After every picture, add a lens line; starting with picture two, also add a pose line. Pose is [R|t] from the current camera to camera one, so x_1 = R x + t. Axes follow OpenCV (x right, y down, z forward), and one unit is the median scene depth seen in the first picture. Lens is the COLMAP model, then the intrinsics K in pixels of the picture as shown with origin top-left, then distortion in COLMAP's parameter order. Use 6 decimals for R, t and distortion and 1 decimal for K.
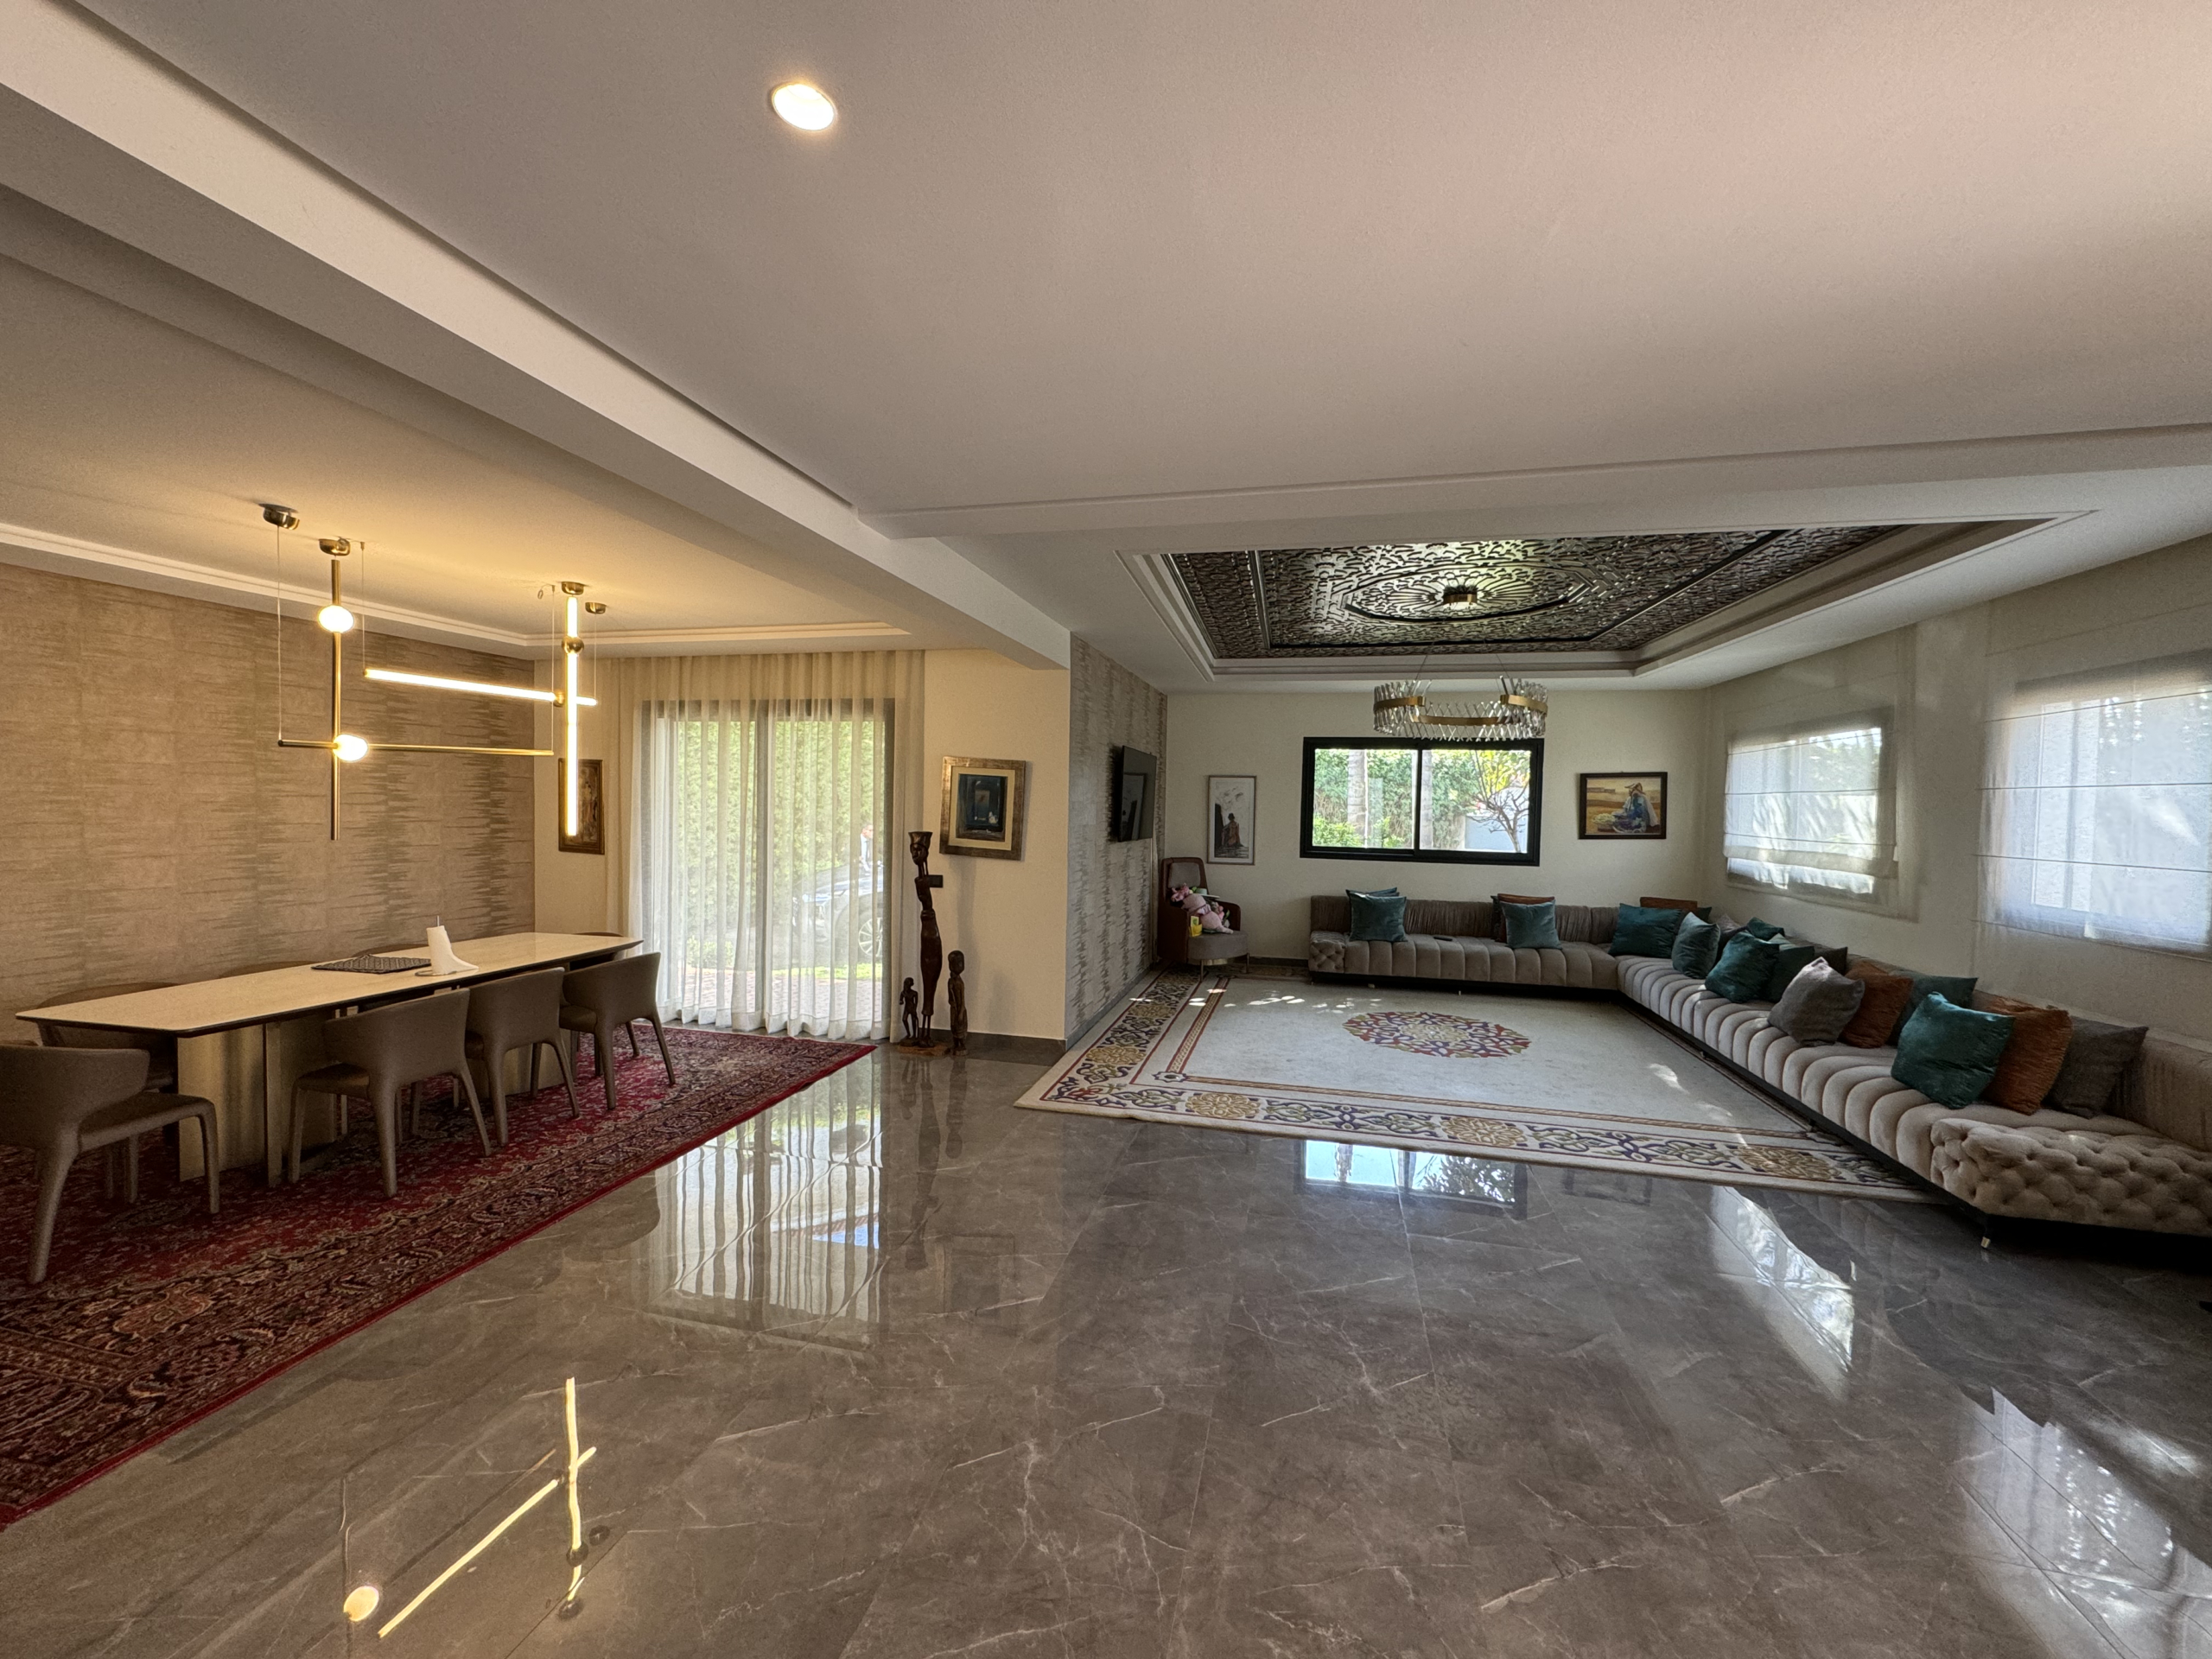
lens RADIAL K [[882.3, 0, 1106.0], [0, 882.3, 829.5], [0, 0, 1]] dist [-0.000576, 0.000252]
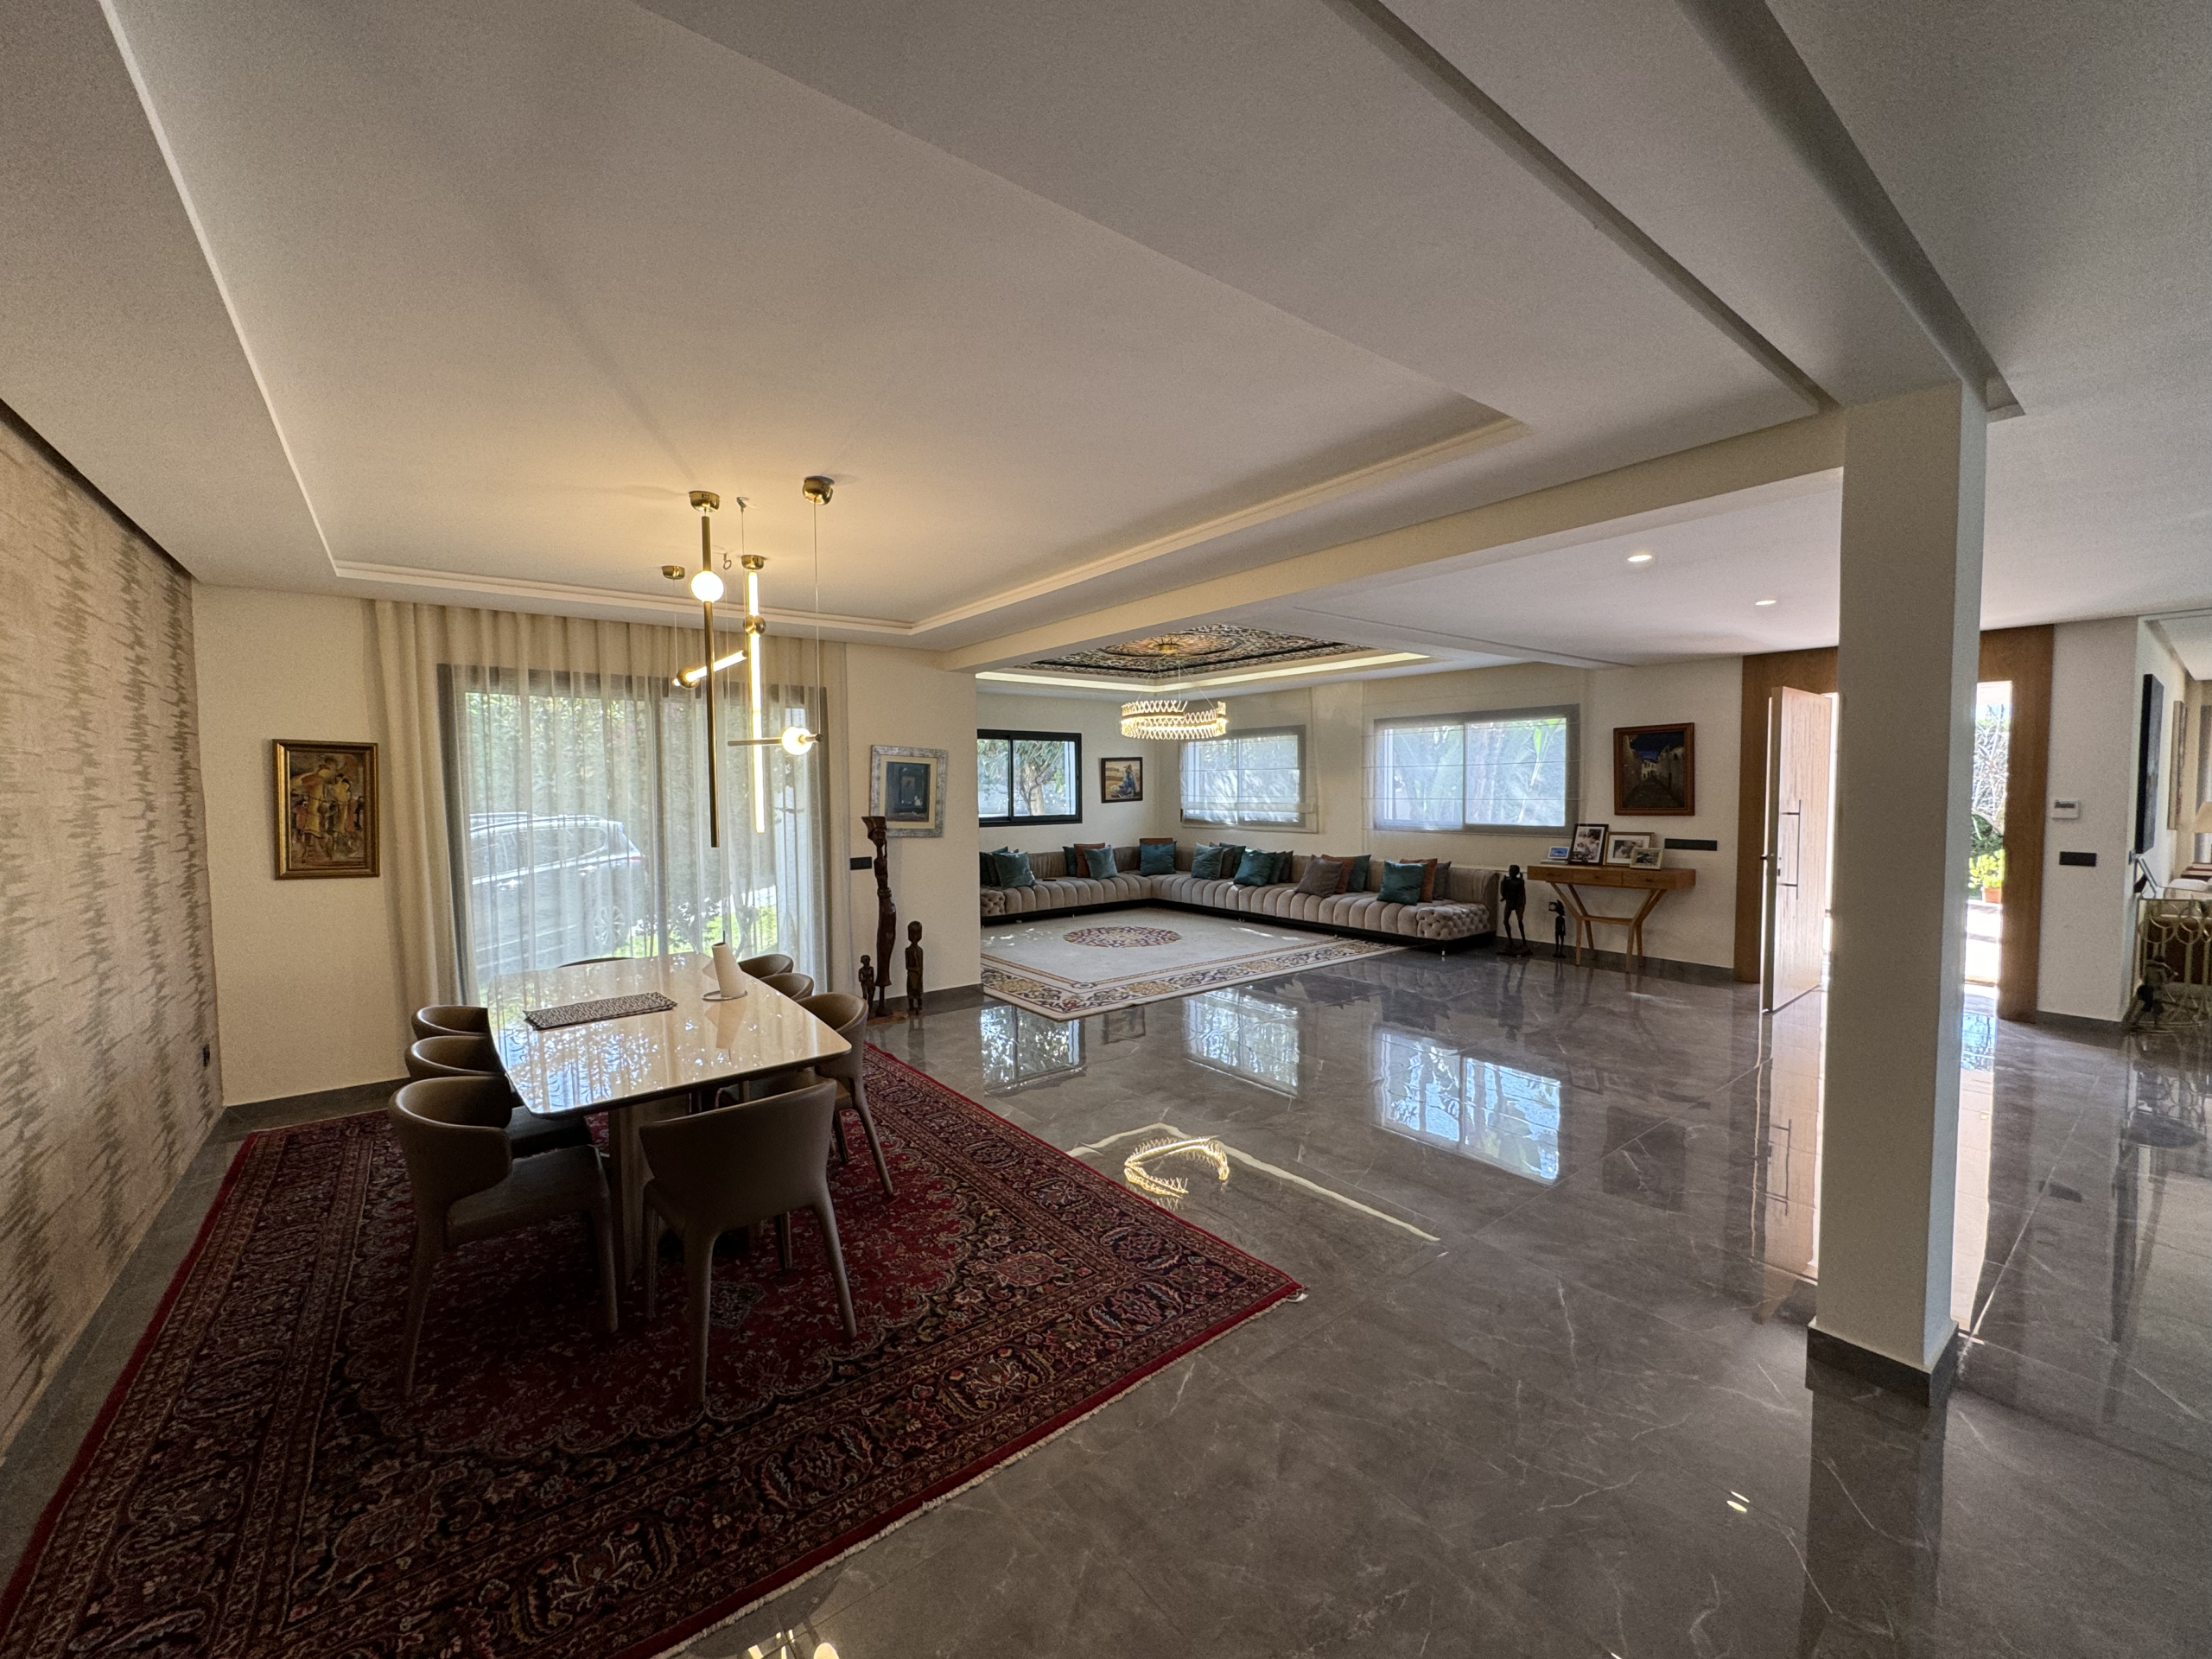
lens RADIAL K [[882.3, 0, 1106.0], [0, 882.3, 829.5], [0, 0, 1]] dist [-0.000576, 0.000252]
pose [[0.629299, -0.065766, 0.774376, -0.846203], [0.048815, 0.997790, 0.045071, -0.015825], [-0.775629, 0.009438, 0.631119, 0.109925]]
